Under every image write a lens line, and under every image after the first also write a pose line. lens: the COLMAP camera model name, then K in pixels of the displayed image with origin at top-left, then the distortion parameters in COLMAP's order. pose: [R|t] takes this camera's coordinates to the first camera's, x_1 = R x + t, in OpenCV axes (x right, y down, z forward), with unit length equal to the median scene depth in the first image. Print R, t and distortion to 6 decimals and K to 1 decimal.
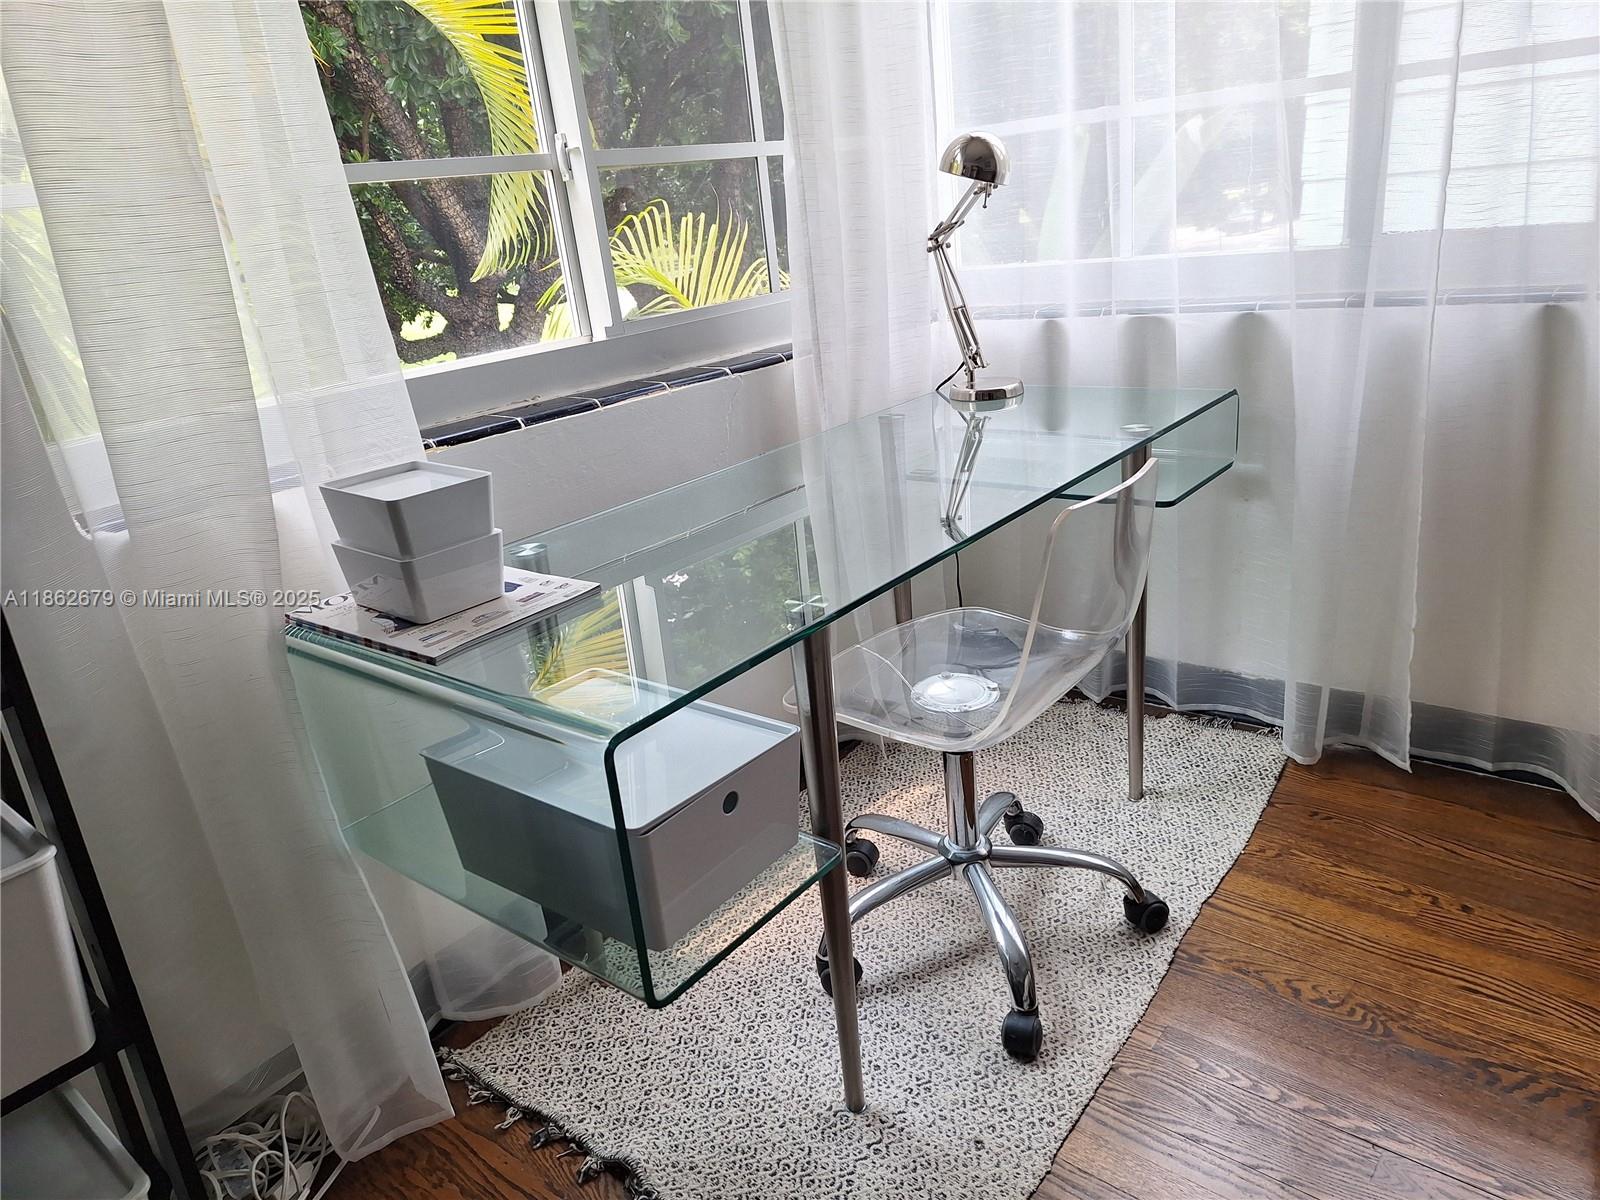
lens RADIAL K [[1110.7, 0, 793.5], [0, 1110.7, 605.3], [0, 0, 1]] dist [0.079304, -0.087715]
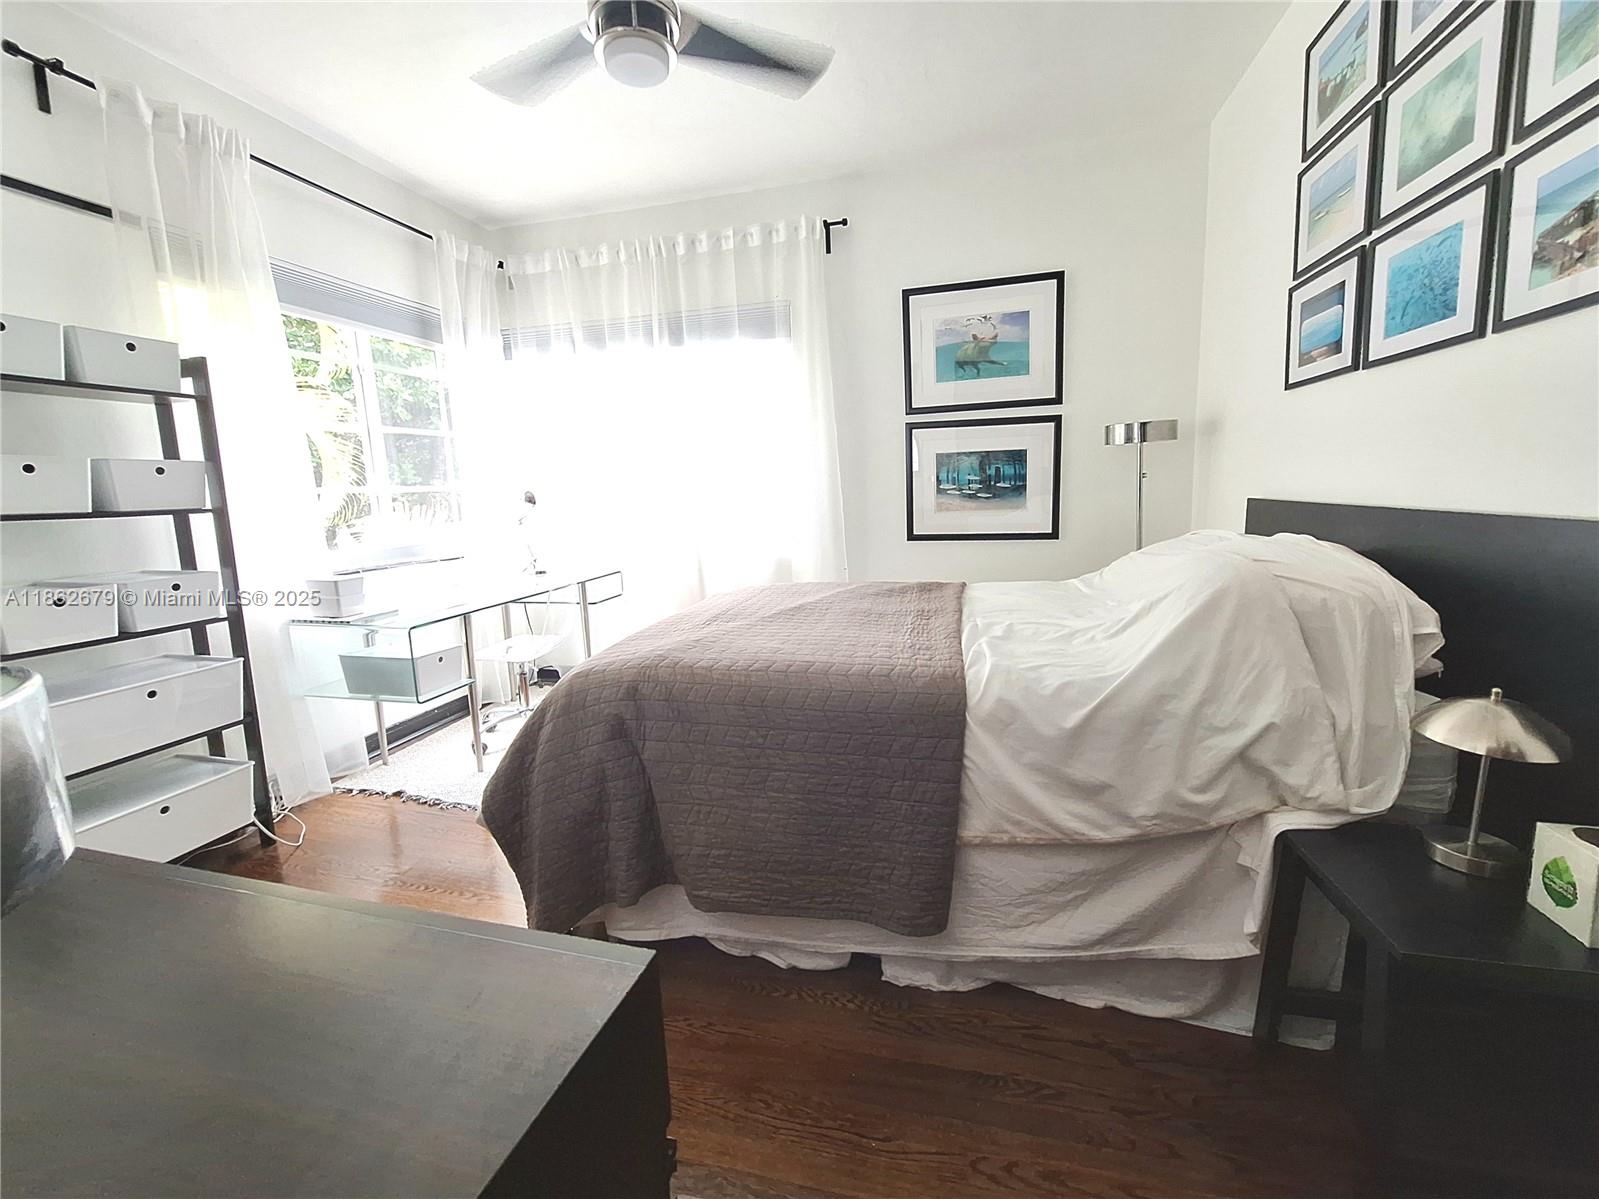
lens RADIAL K [[673.5, 0, 785.0], [0, 673.5, 599.3], [0, 0, 1]] dist [0.004053, 0.000370]
pose [[0.909109, 0.009556, 0.416448, 0.029282], [0.077705, 0.978298, -0.192081, 0.301999], [-0.409246, 0.206983, 0.888637, -0.917627]]
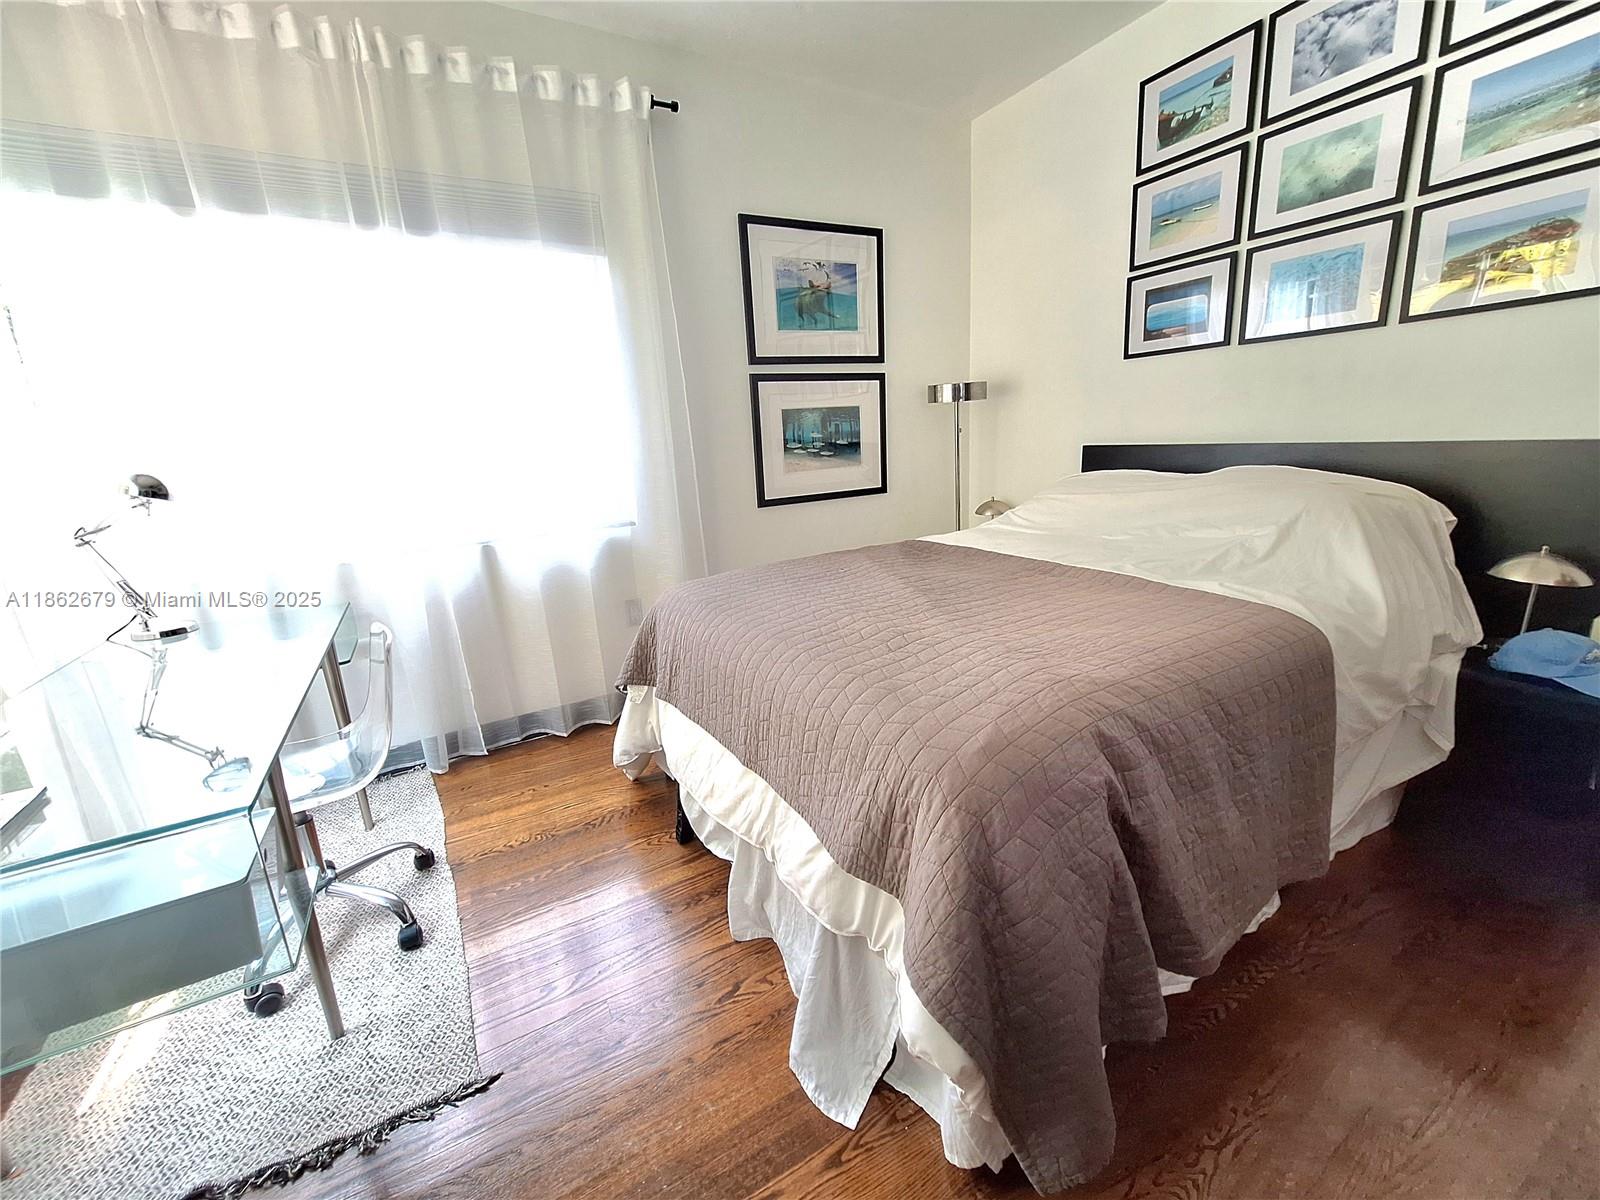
lens RADIAL K [[640.4, 0, 798.8], [0, 640.4, 603.7], [0, 0, 1]] dist [-0.000796, 0.001080]
pose [[0.362715, -0.155451, 0.918843, -0.355085], [0.331035, 0.943176, 0.028890, 0.035351], [-0.871122, 0.293691, 0.393564, -0.107892]]
